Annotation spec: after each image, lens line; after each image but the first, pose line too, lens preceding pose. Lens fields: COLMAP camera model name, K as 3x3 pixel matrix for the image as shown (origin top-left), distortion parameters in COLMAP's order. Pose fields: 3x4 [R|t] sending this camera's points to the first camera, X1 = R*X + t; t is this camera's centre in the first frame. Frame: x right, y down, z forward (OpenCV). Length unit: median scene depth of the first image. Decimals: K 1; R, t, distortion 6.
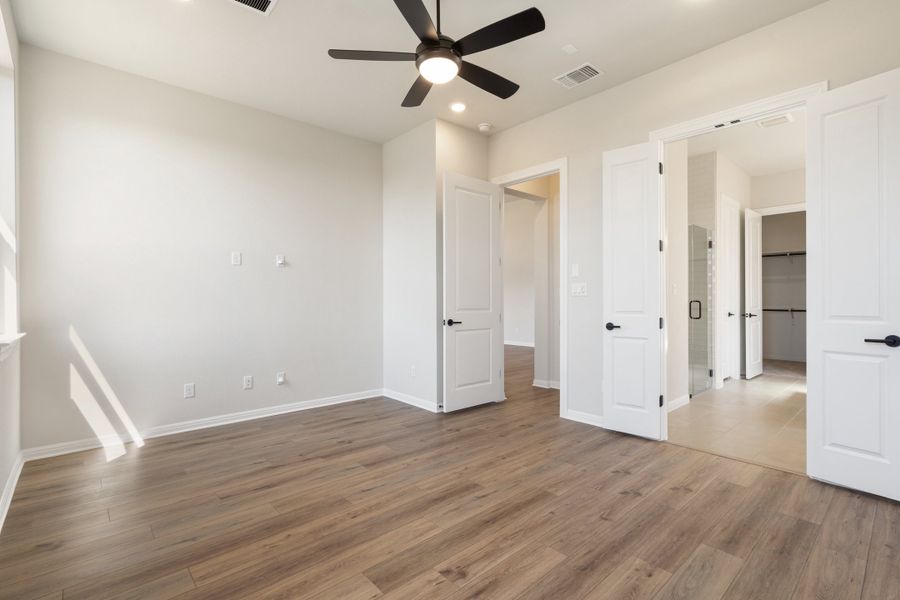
lens RADIAL K [[417.5, 0, 446.0], [0, 417.5, 302.0], [0, 0, 1]] dist [-0.005051, 0.000099]
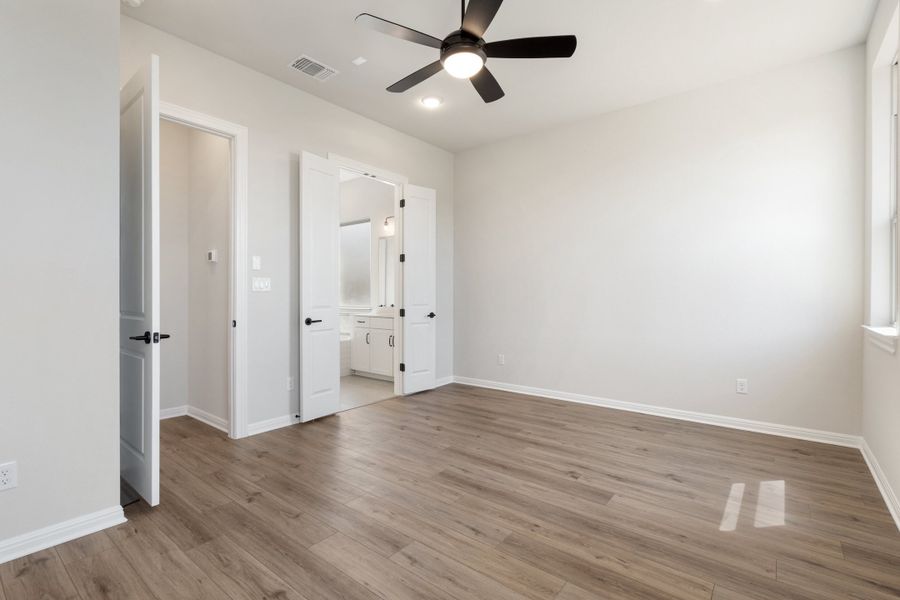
lens RADIAL K [[417.5, 0, 445.2], [0, 417.5, 295.6], [0, 0, 1]] dist [-0.005051, 0.000099]
pose [[-0.167287, 0.003620, 0.985902, -1.075729], [0.009144, 0.999956, -0.002121, -0.000910], [-0.985866, 0.008660, -0.167313, 1.311684]]
